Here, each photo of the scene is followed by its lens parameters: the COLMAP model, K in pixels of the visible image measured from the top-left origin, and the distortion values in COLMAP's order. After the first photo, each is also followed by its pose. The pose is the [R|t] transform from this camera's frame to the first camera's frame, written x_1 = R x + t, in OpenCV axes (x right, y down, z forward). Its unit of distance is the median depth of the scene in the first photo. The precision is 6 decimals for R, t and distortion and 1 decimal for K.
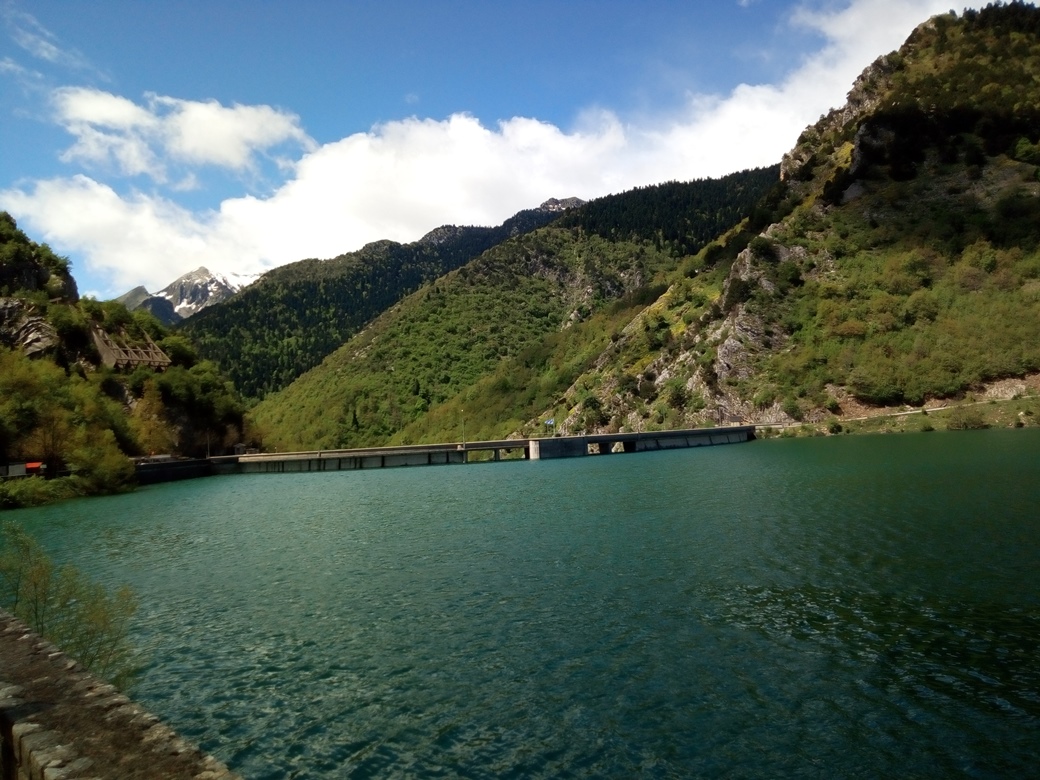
lens RADIAL K [[756.8, 0, 517.0], [0, 756.8, 390.7], [0, 0, 1]] dist [0.055465, -0.050072]
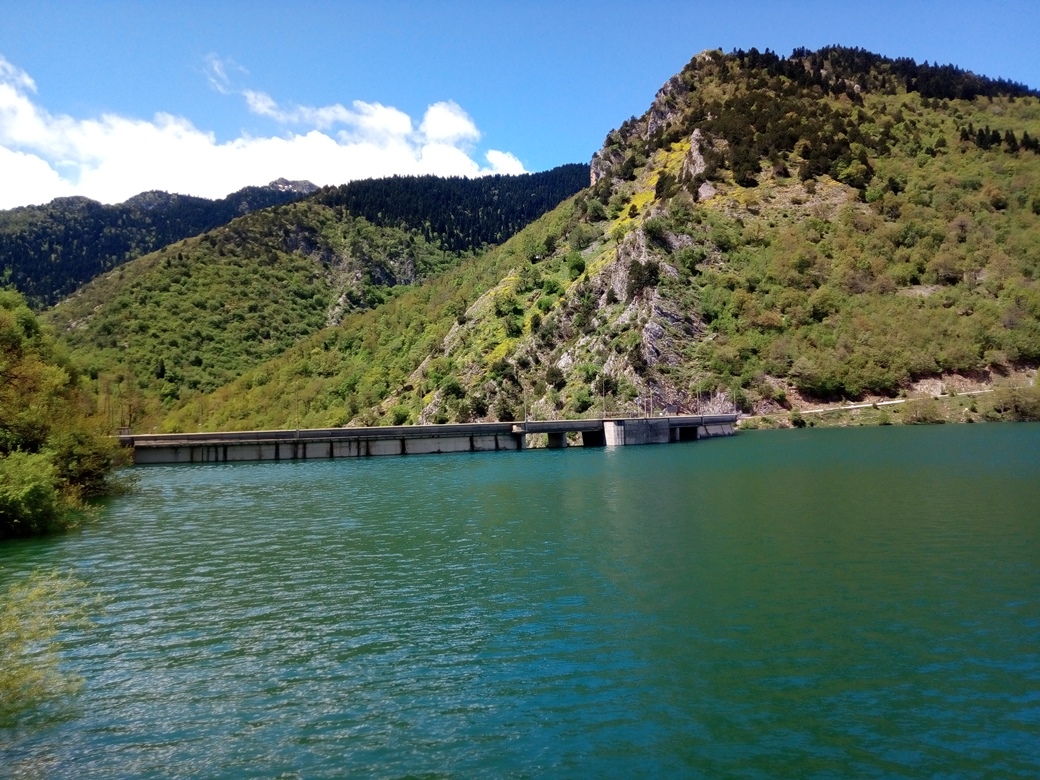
lens RADIAL K [[763.0, 0, 523.7], [0, 763.0, 393.9], [0, 0, 1]] dist [0.062528, -0.067460]
pose [[0.930709, 0.038285, 0.363752, -0.111799], [-0.040190, 0.999189, -0.002334, 0.014824], [-0.363547, -0.012447, 0.931493, 0.112067]]
